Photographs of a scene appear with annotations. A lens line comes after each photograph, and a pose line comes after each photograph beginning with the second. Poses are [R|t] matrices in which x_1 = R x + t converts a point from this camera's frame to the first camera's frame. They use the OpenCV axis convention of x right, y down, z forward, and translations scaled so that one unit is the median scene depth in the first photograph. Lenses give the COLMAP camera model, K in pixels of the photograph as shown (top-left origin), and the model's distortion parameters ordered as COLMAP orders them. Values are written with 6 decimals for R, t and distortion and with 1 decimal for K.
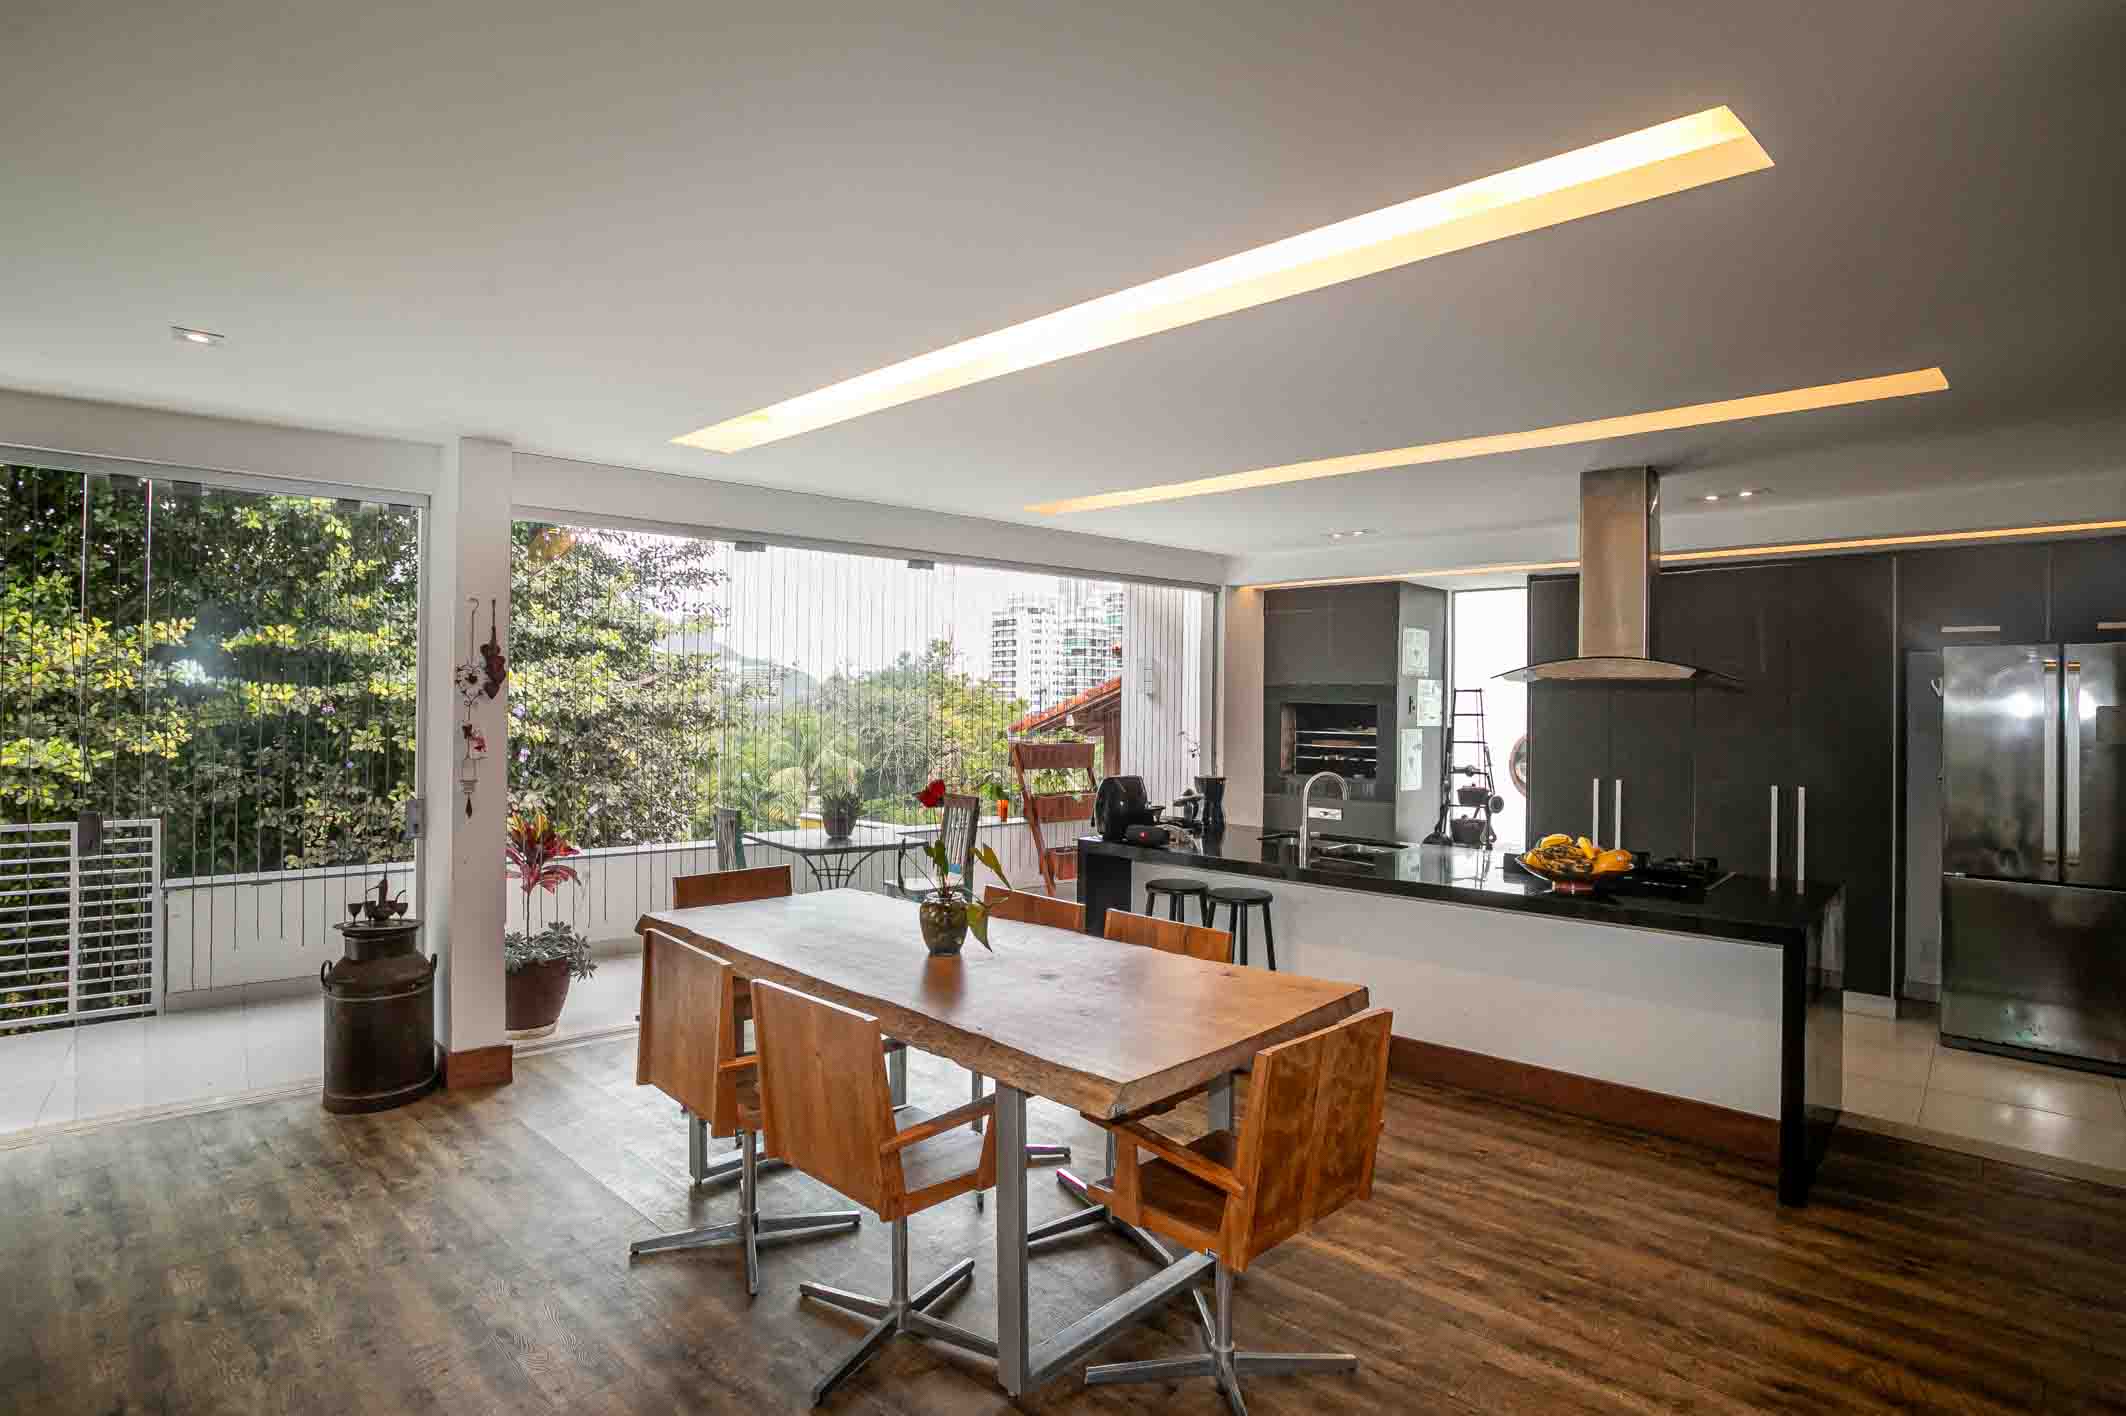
lens RADIAL K [[1050.7, 0, 1063.0], [0, 1050.7, 708.0], [0, 0, 1]] dist [-0.034601, 0.000818]
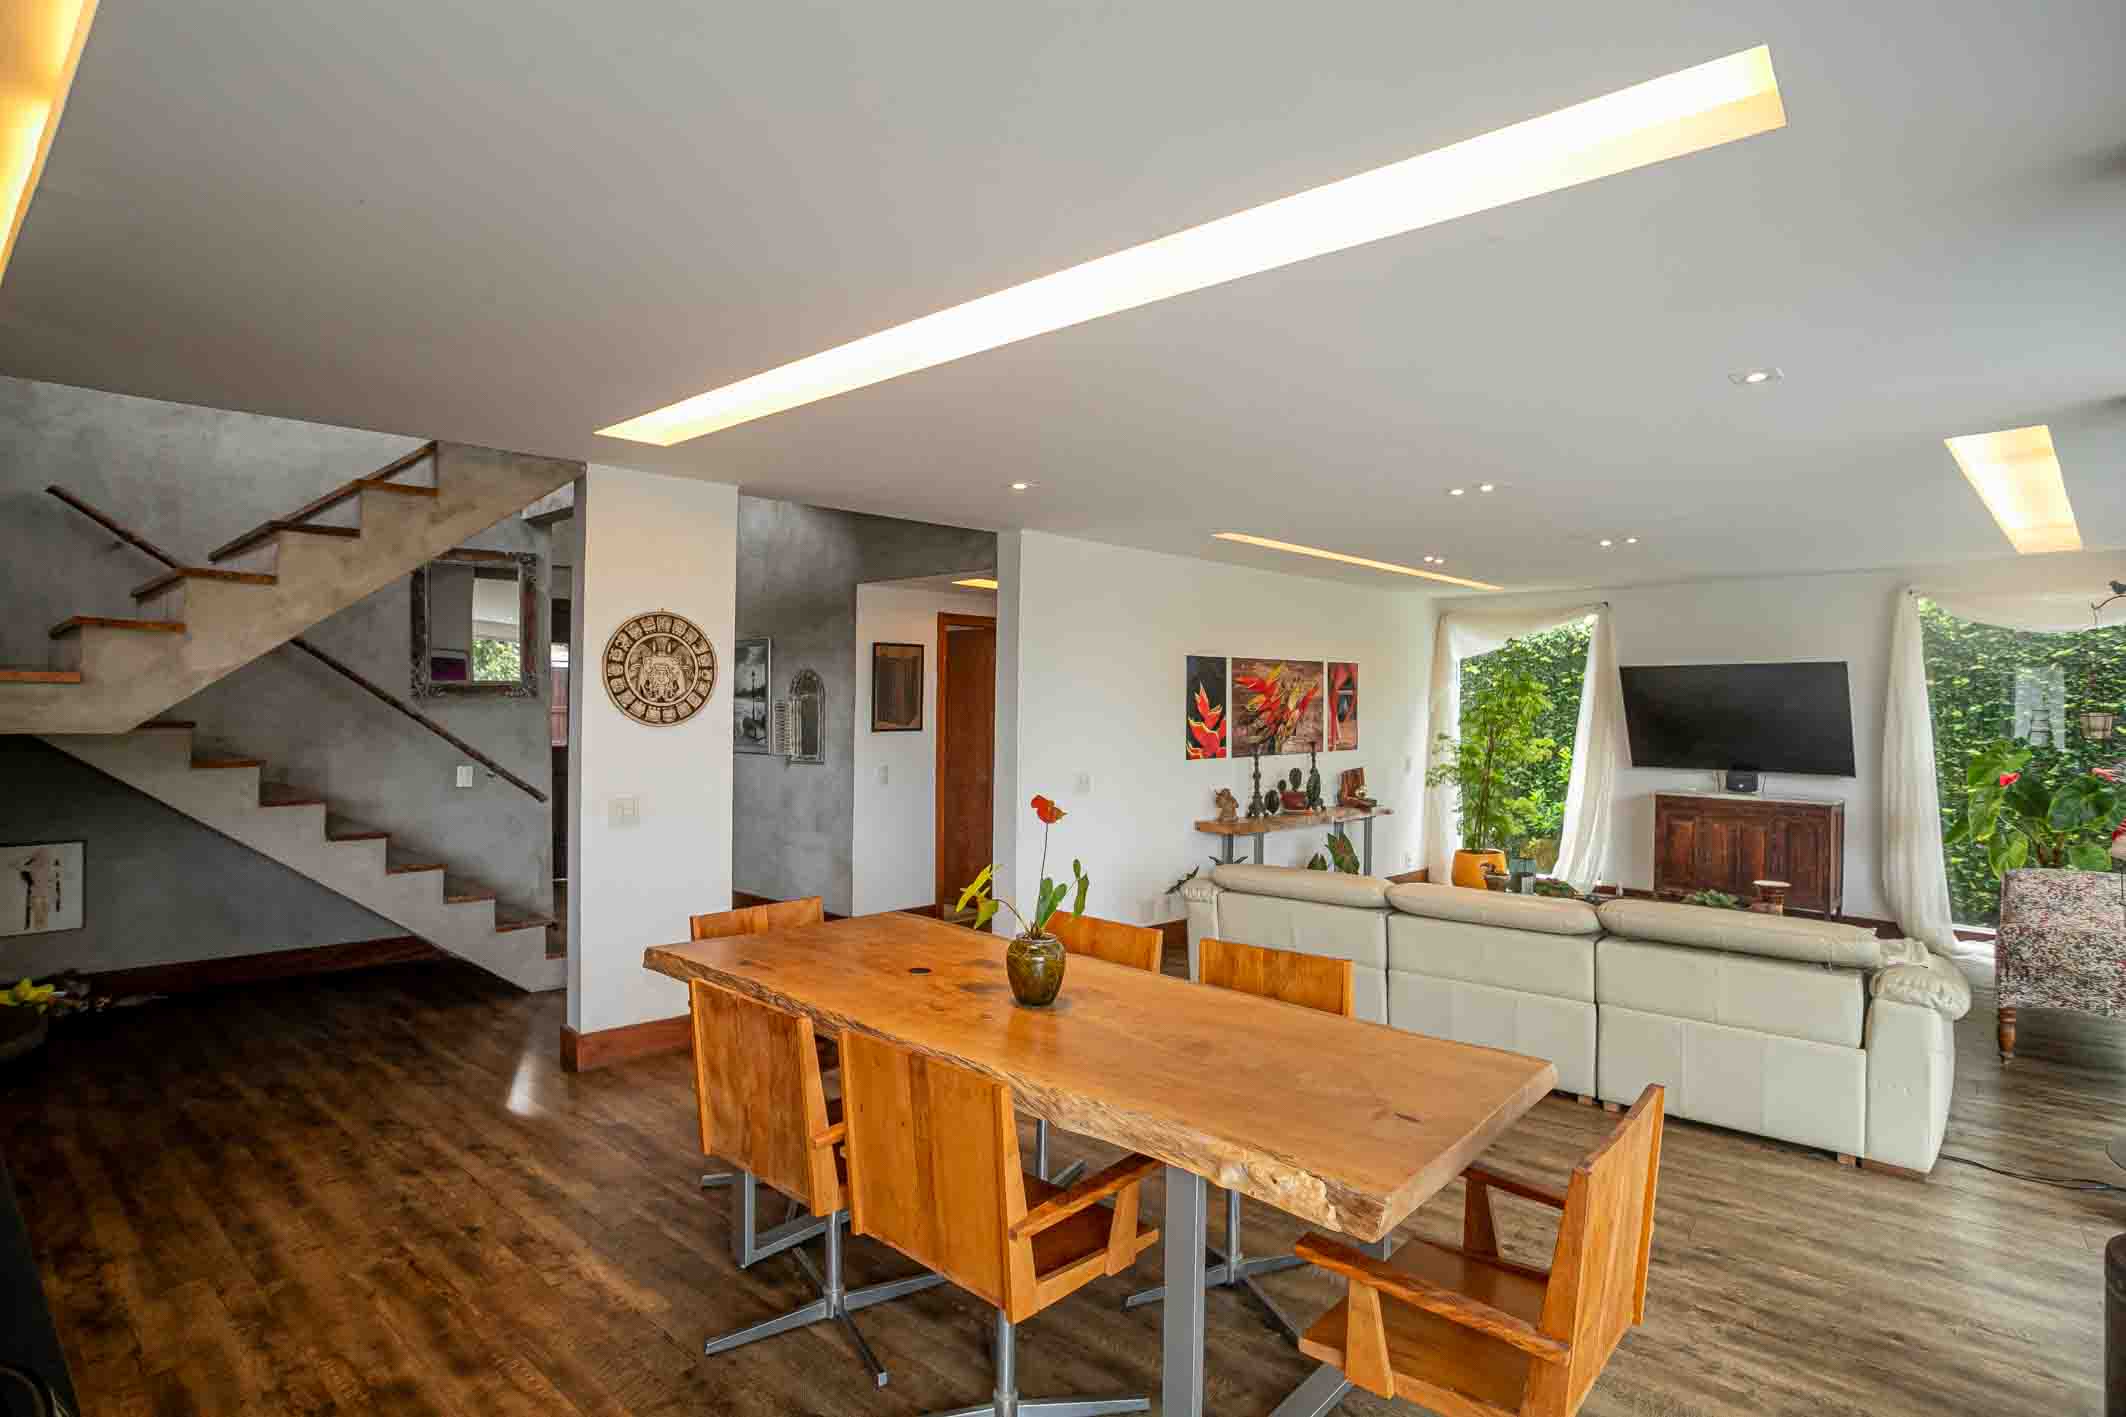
lens RADIAL K [[1050.7, 0, 1063.0], [0, 1050.7, 708.5], [0, 0, 1]] dist [-0.034601, 0.000818]
pose [[-0.998105, -0.023552, -0.056855, -0.084324], [-0.023836, 0.999706, 0.004330, -0.011436], [0.056737, 0.005677, -0.998373, 1.950919]]
